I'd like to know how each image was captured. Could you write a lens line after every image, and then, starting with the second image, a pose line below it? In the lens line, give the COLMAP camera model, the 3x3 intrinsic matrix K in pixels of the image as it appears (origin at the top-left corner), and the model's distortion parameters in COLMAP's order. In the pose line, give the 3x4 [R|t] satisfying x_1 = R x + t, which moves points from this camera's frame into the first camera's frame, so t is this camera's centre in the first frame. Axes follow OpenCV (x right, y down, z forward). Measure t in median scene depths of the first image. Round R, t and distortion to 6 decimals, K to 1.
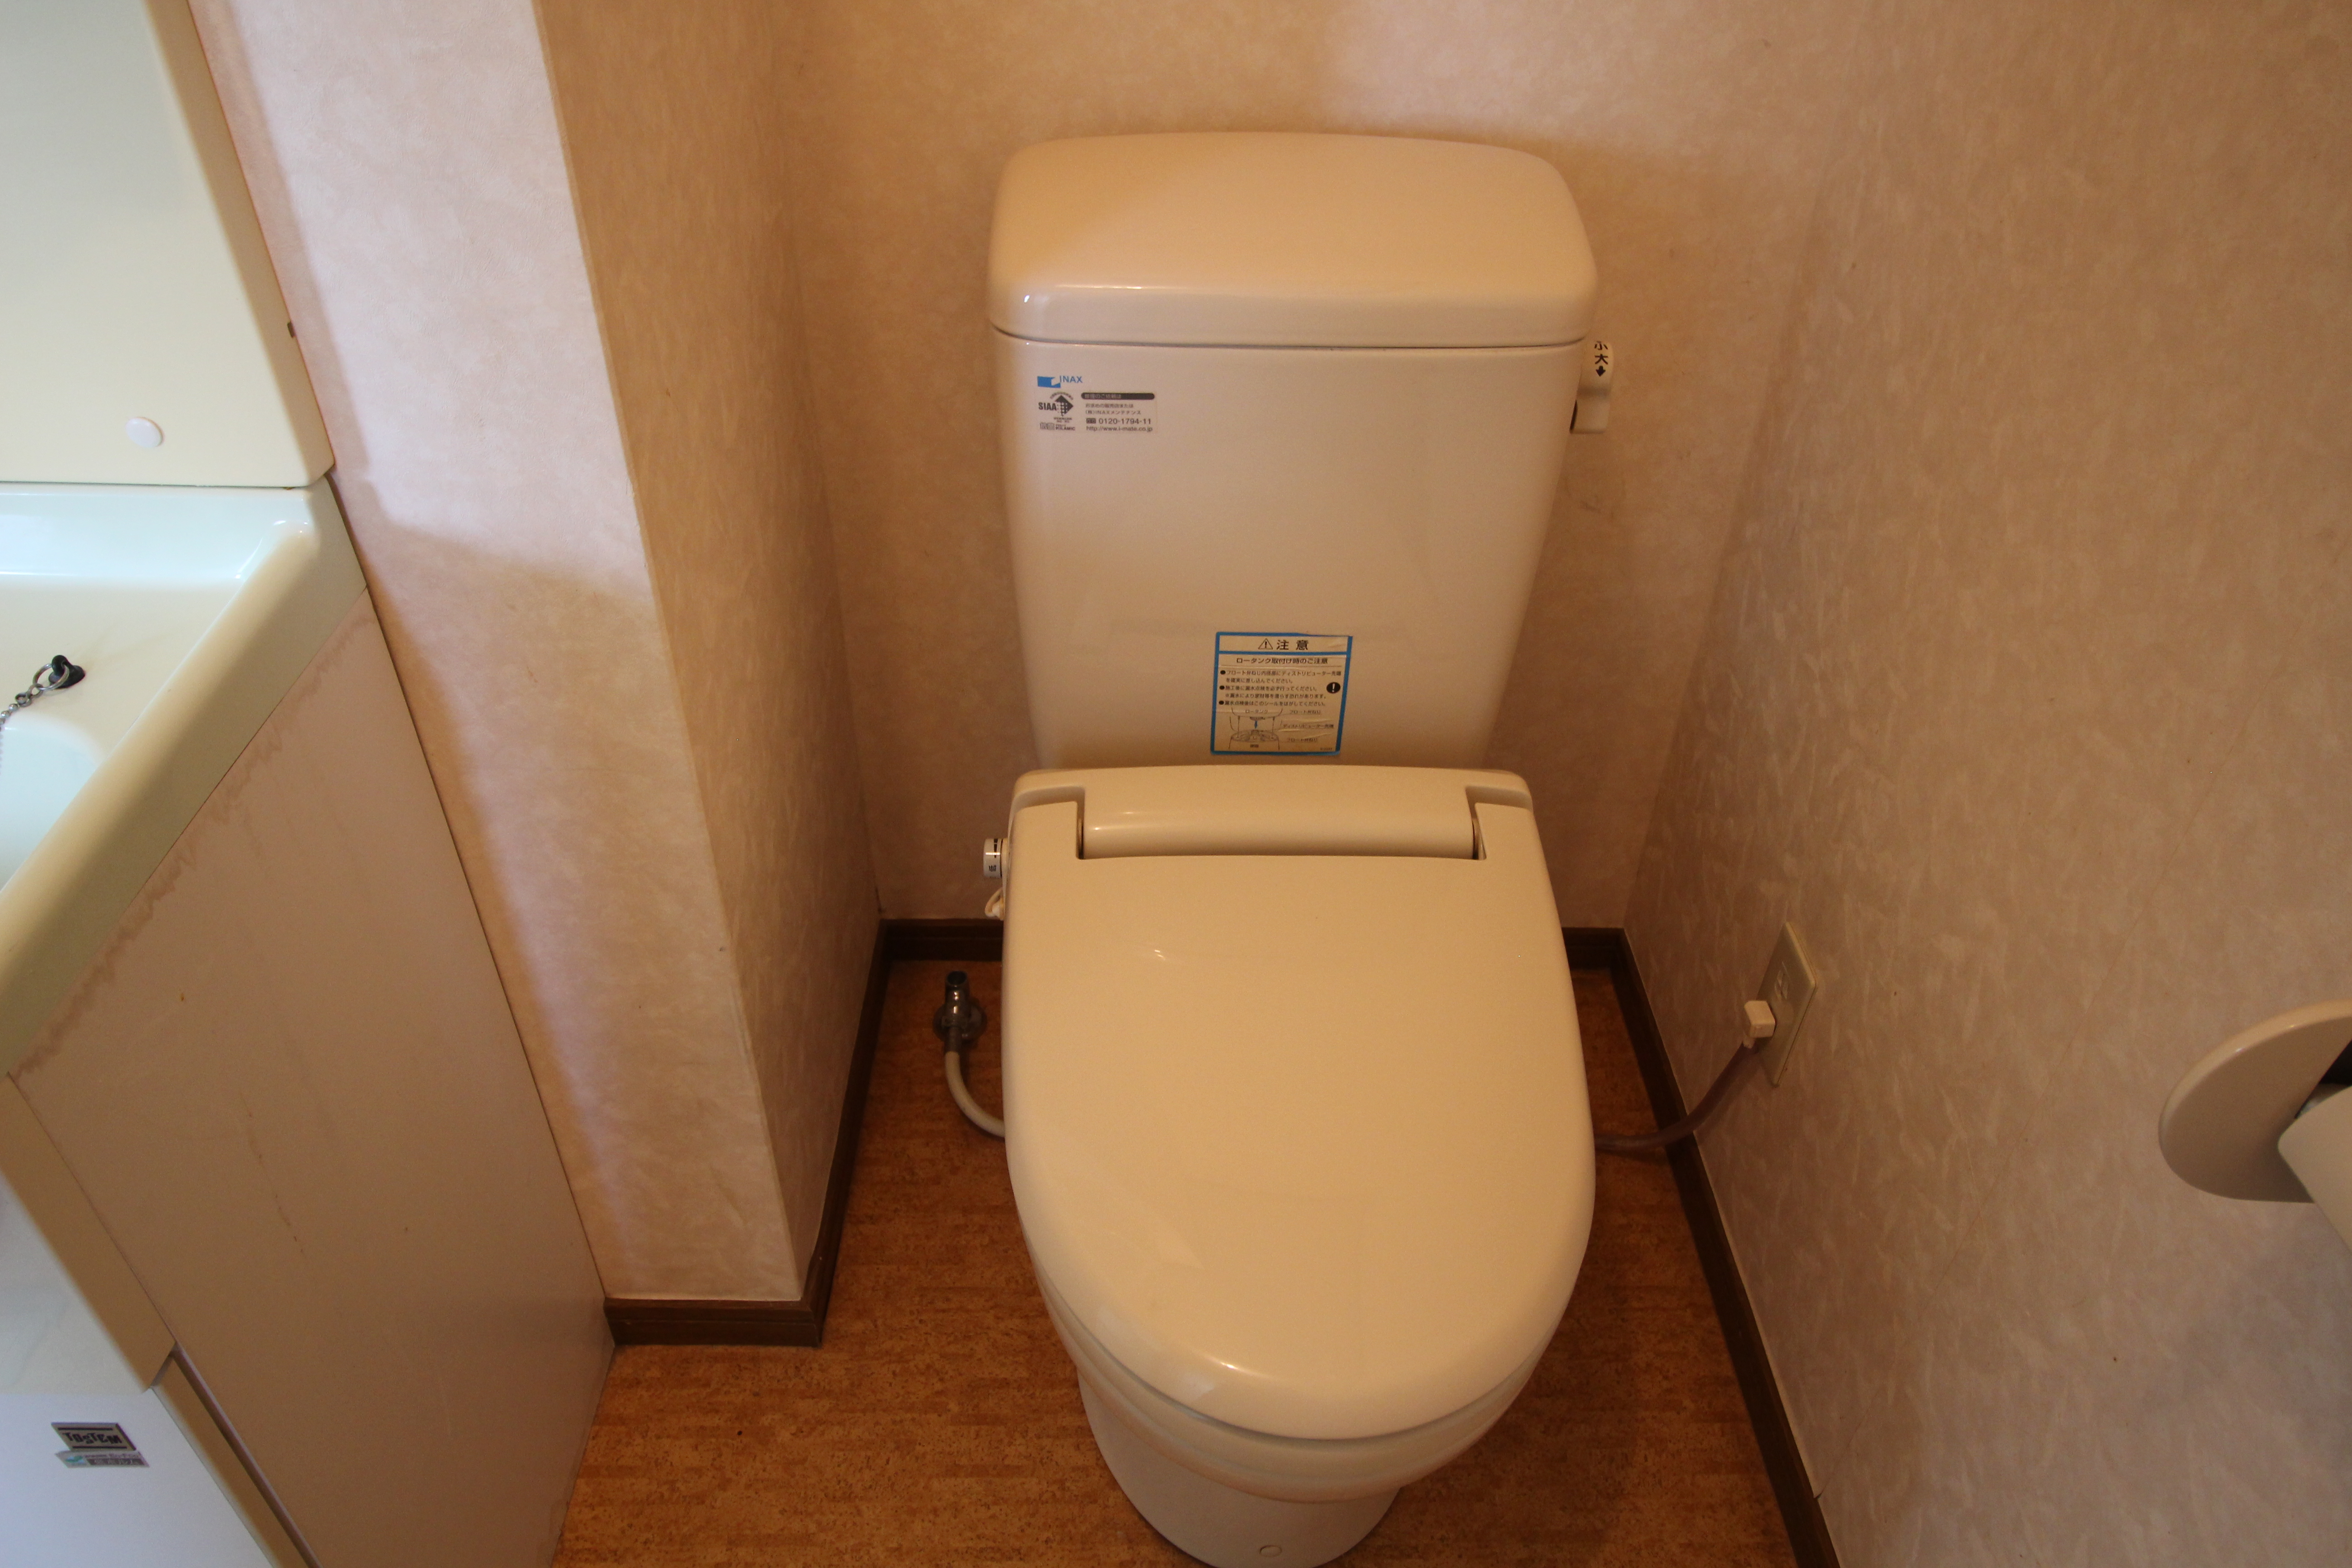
lens RADIAL K [[1573.9, 0, 1176.5], [0, 1573.9, 793.4], [0, 0, 1]] dist [0.011249, -0.010780]
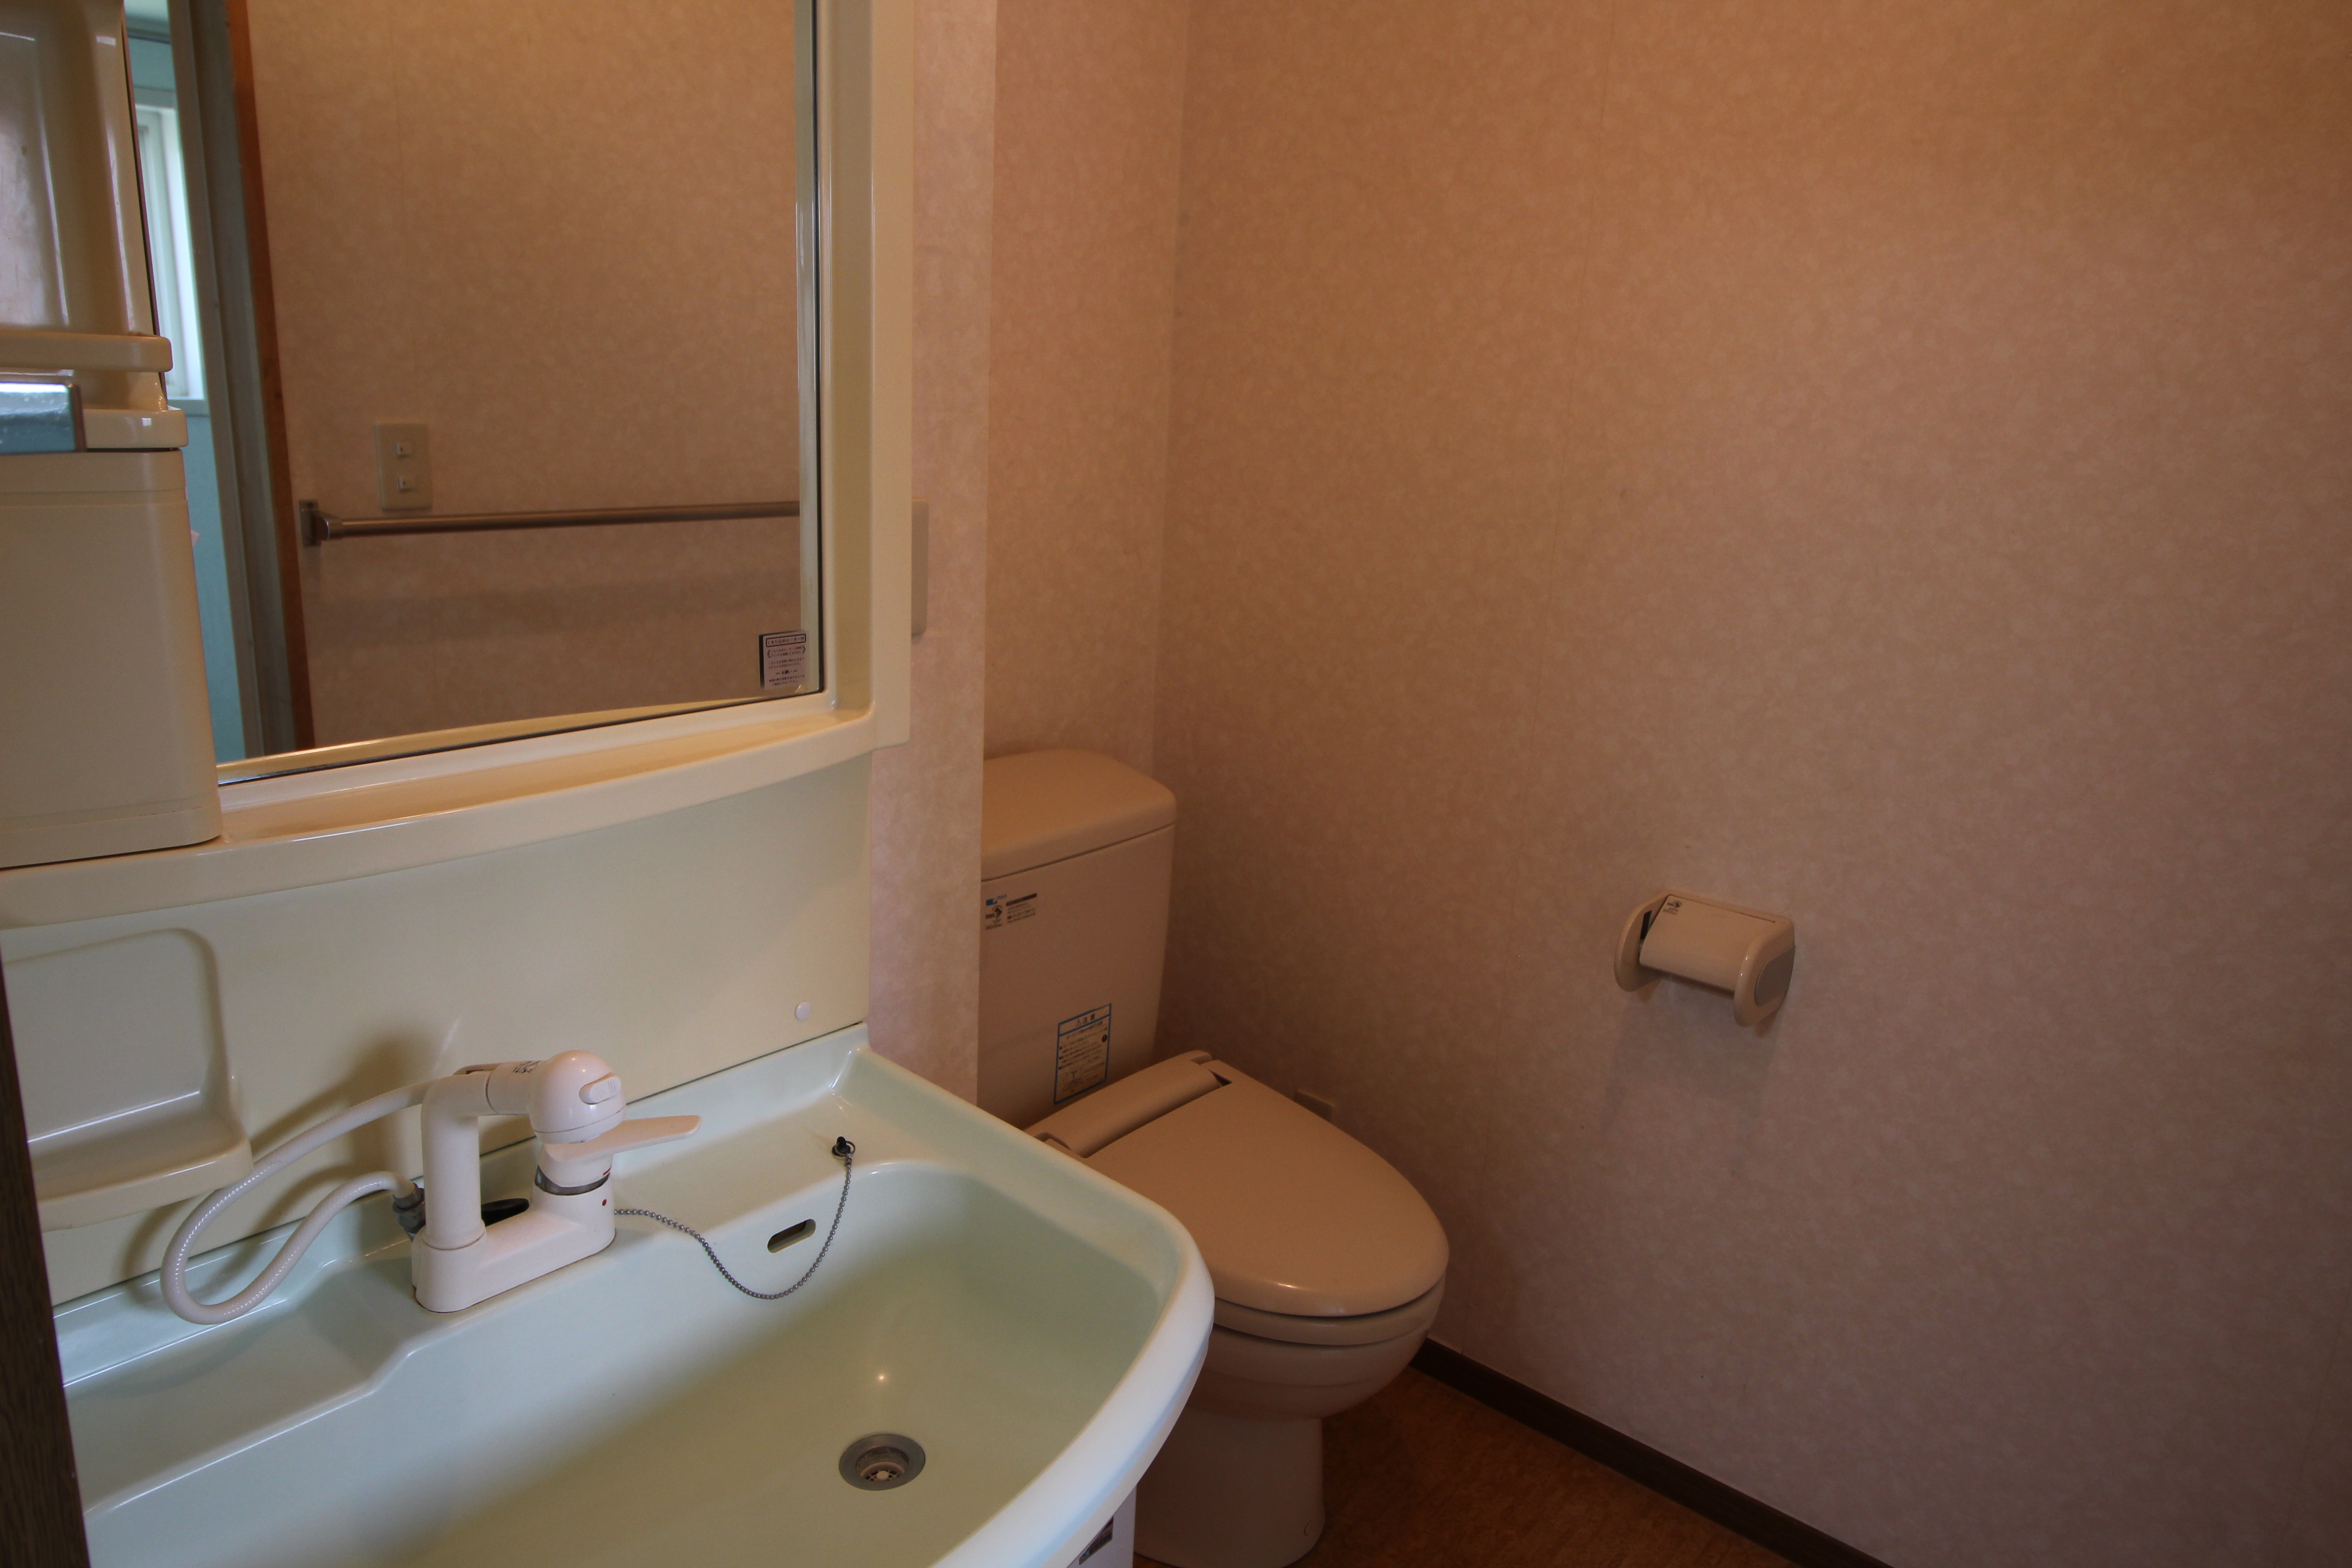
lens RADIAL K [[1573.9, 0, 1171.7], [0, 1573.9, 776.5], [0, 0, 1]] dist [0.011249, -0.010780]
pose [[0.647934, -0.177877, 0.740636, -1.124620], [0.448230, 0.875209, -0.181930, 0.031054], [-0.615850, 0.449855, 0.646807, -0.323371]]
